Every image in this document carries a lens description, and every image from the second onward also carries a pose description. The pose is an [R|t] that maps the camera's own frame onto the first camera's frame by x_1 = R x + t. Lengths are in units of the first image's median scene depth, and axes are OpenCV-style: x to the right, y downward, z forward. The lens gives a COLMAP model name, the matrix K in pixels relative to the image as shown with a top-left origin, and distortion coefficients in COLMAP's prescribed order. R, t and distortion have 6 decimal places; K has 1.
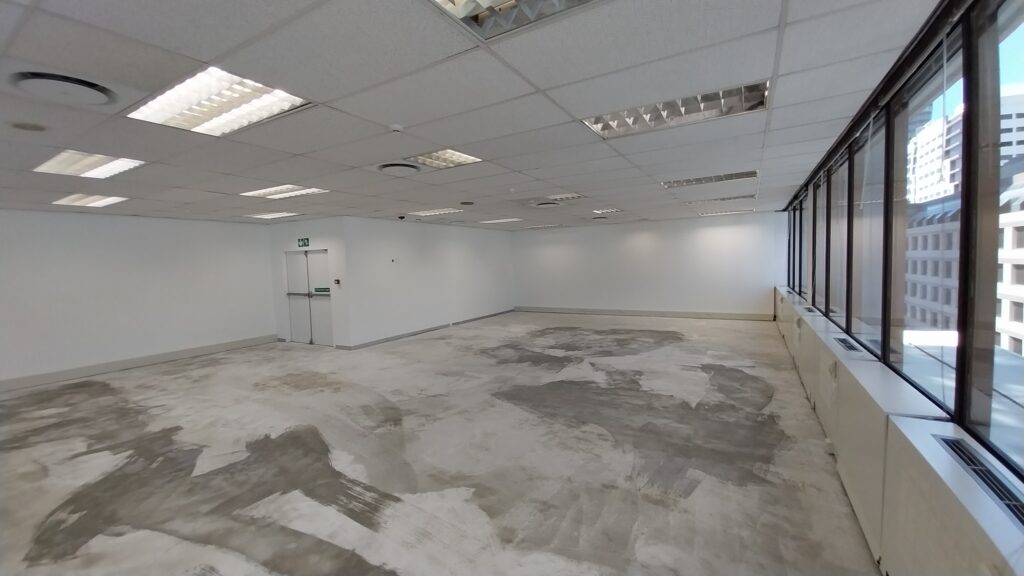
lens RADIAL K [[401.4, 0, 515.8], [0, 401.4, 286.9], [0, 0, 1]] dist [0.032453, -0.020509]
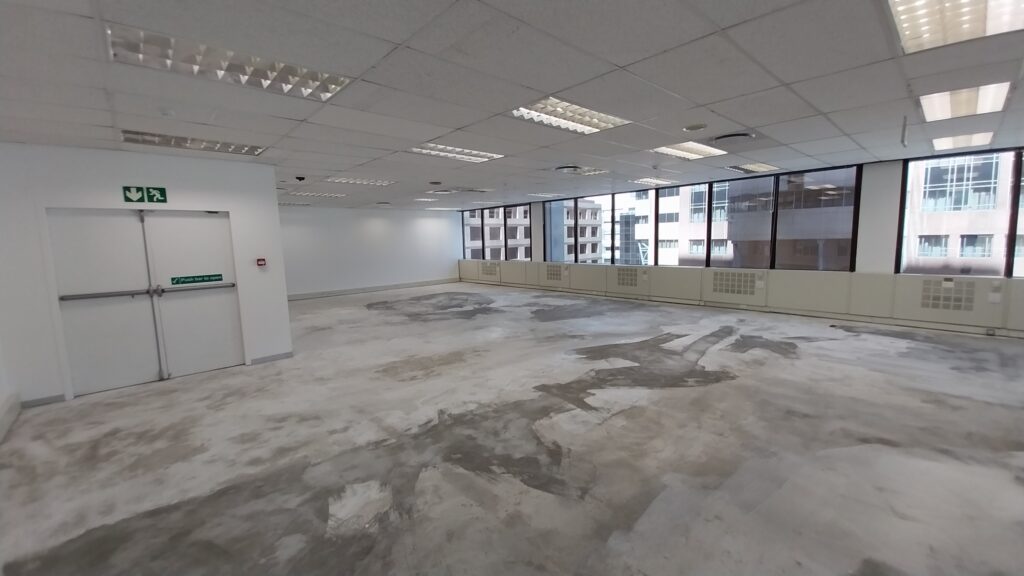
lens RADIAL K [[409.9, 0, 512.0], [0, 409.9, 288.0], [0, 0, 1]] dist [0.001554, -0.000041]
pose [[0.298590, -0.090286, 0.950101, -1.819614], [0.076892, 0.994555, 0.070345, 0.026403], [-0.951279, 0.052051, 0.303906, 0.748828]]
